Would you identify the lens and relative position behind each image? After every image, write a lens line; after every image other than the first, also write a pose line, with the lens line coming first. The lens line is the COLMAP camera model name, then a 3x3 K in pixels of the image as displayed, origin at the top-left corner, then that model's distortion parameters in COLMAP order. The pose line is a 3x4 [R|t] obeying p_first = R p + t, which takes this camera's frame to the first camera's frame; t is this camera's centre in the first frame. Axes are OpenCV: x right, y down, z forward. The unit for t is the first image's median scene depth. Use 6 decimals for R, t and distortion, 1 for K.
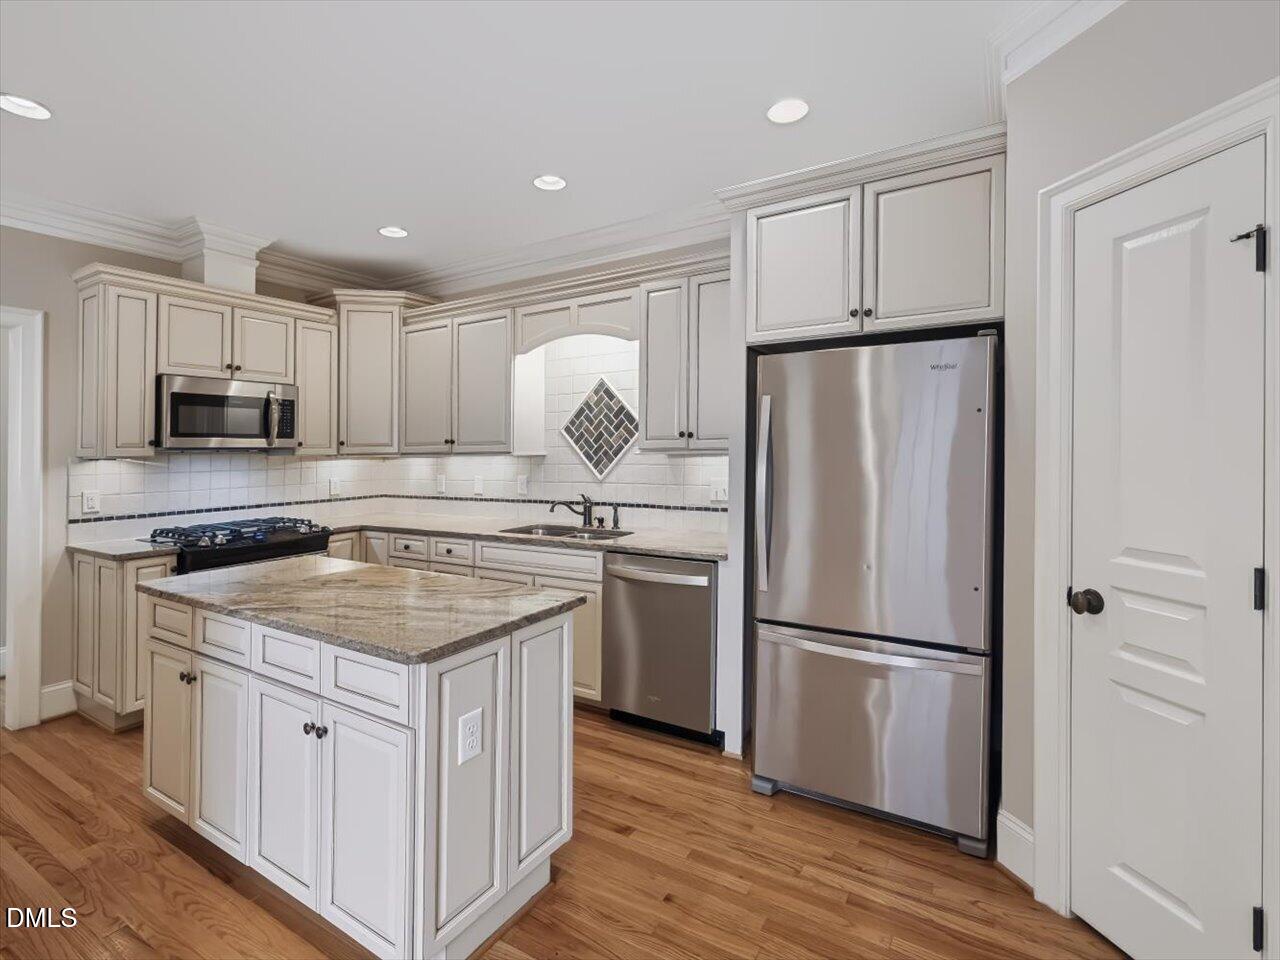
lens RADIAL K [[618.4, 0, 641.1], [0, 618.4, 450.5], [0, 0, 1]] dist [-0.001325, 0.000312]
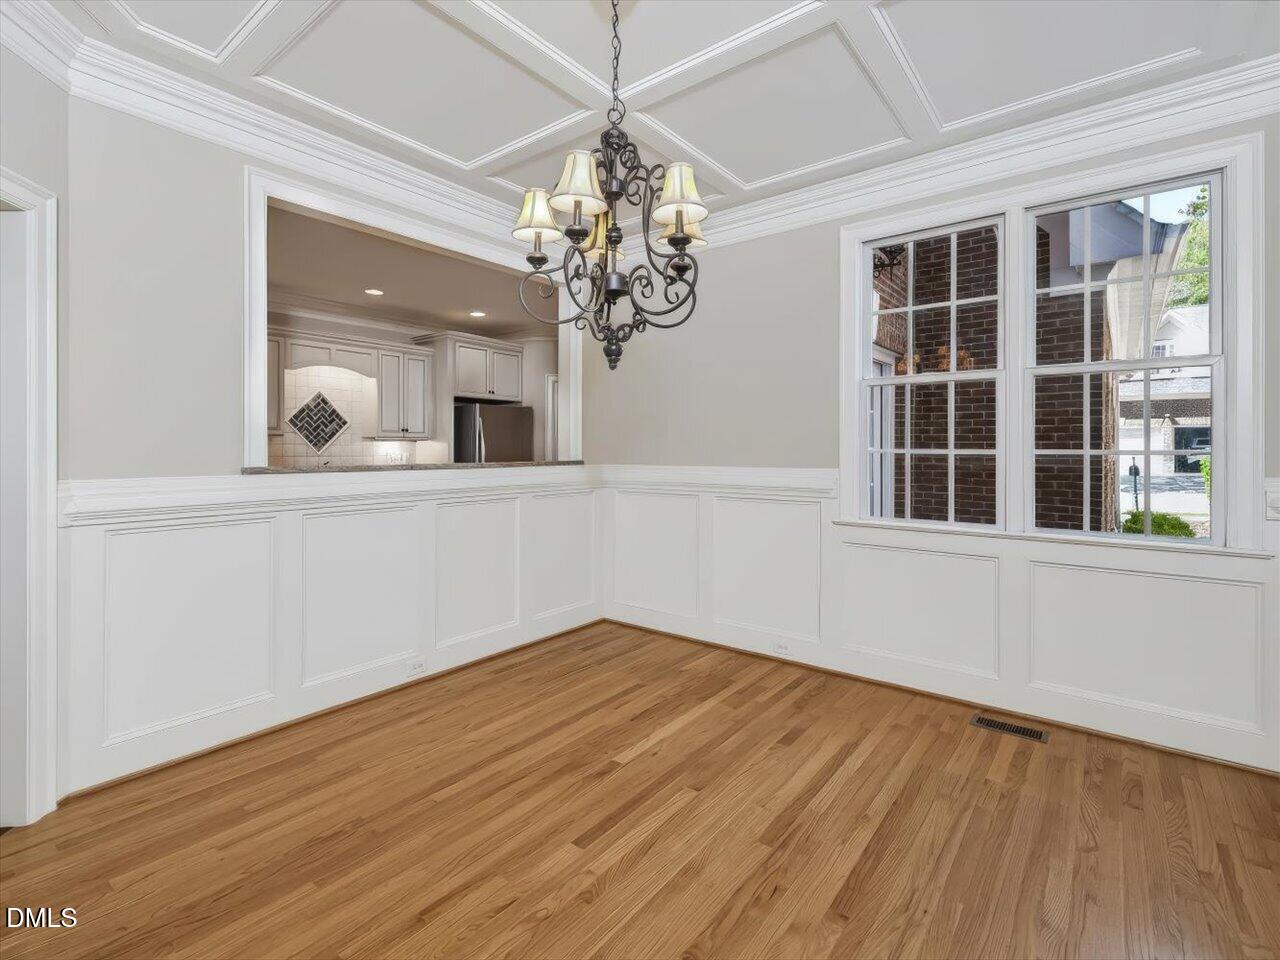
lens RADIAL K [[618.4, 0, 604.9], [0, 618.4, 441.1], [0, 0, 1]] dist [-0.001325, 0.000312]
pose [[0.139645, 0.021644, 0.989965, -1.555710], [-0.009607, 0.999744, -0.020503, 0.038979], [-0.990155, -0.006647, 0.139817, 0.040933]]
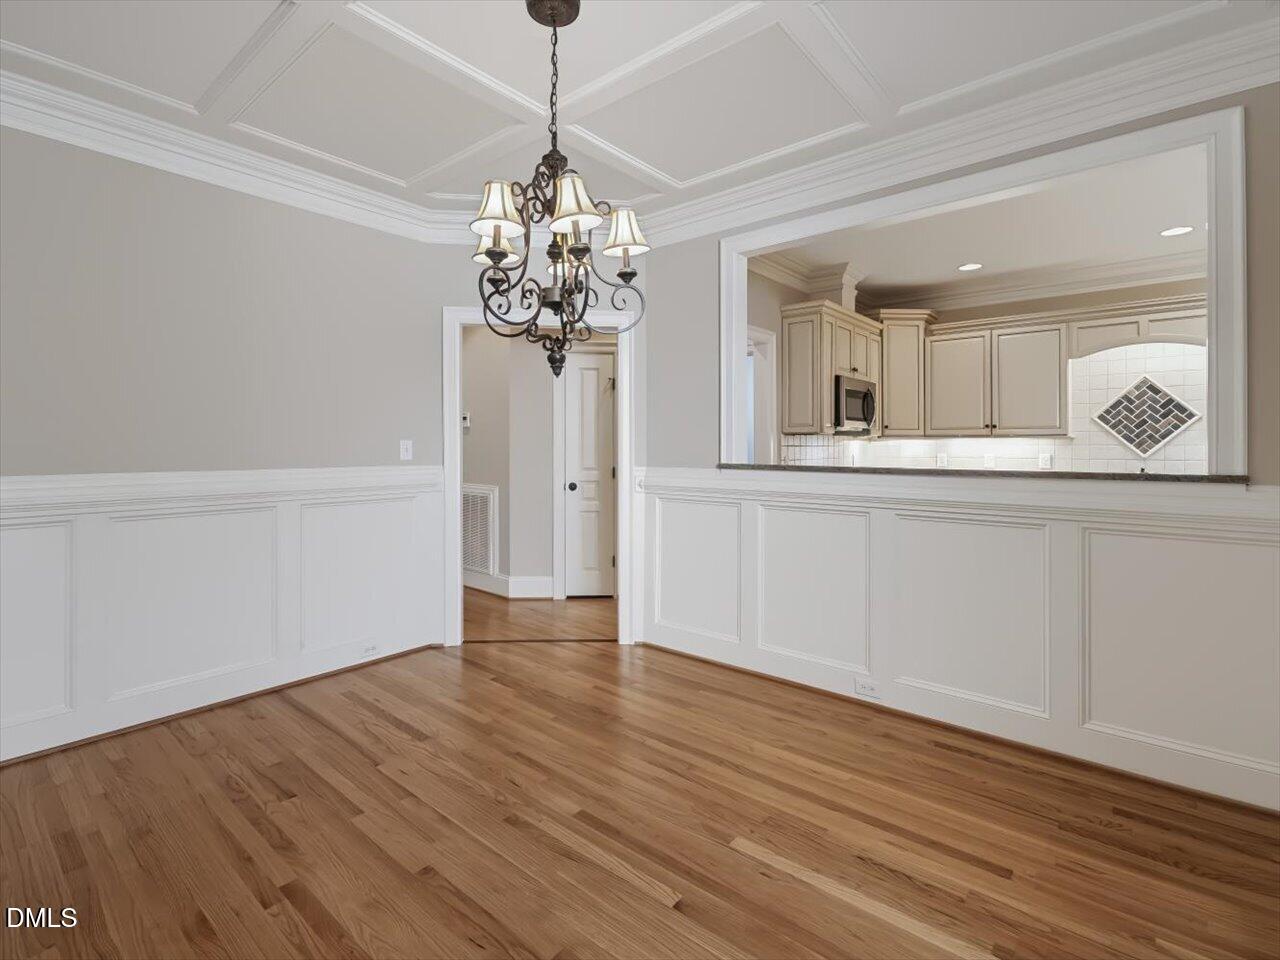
lens RADIAL K [[615.6, 0, 617.1], [0, 615.6, 436.7], [0, 0, 1]] dist [-0.000398, -0.001296]
pose [[0.985860, 0.010103, -0.167269, -0.917387], [-0.011449, 0.999909, -0.007088, 0.026458], [0.167182, 0.008903, 0.985886, -0.415080]]
